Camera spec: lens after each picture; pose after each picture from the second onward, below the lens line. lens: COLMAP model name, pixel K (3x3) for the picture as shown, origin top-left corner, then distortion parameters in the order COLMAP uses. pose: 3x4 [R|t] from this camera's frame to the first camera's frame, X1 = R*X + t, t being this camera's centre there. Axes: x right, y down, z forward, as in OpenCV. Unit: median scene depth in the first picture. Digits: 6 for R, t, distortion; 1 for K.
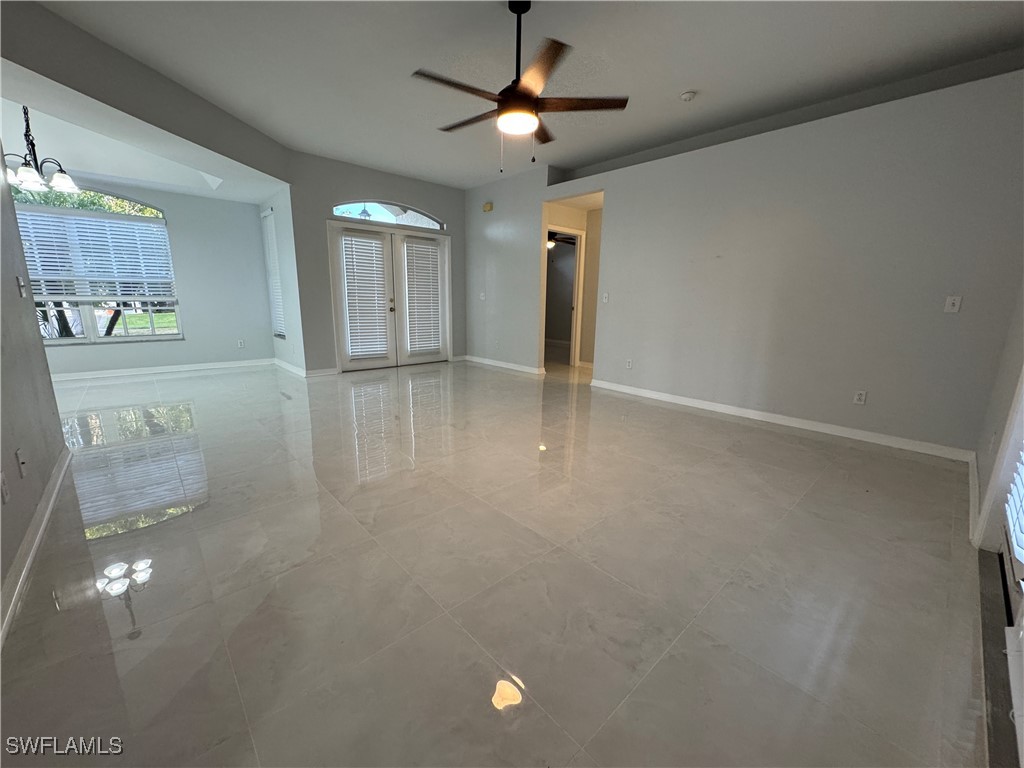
lens RADIAL K [[408.1, 0, 512.0], [0, 408.1, 385.5], [0, 0, 1]] dist [-0.004453, -0.000043]
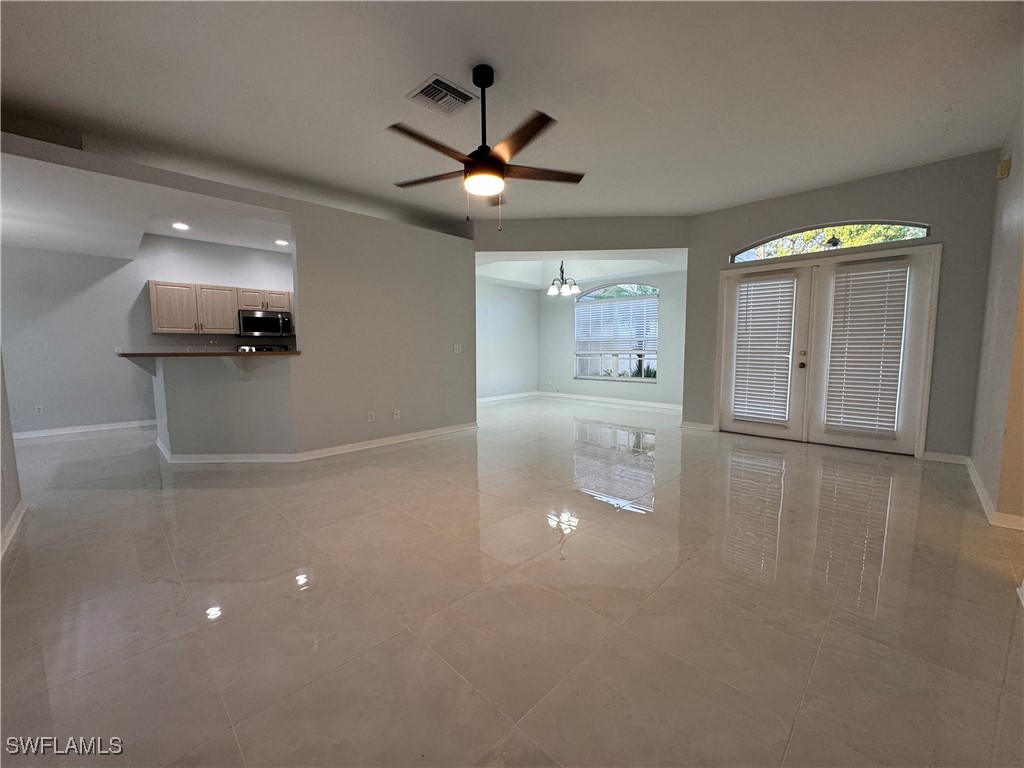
lens RADIAL K [[408.1, 0, 512.0], [0, 408.1, 385.5], [0, 0, 1]] dist [-0.004453, -0.000043]
pose [[0.052297, 0.078308, -0.995557, 0.432807], [-0.200970, 0.977350, 0.066319, -0.094014], [0.978200, 0.196609, 0.066850, 0.441848]]
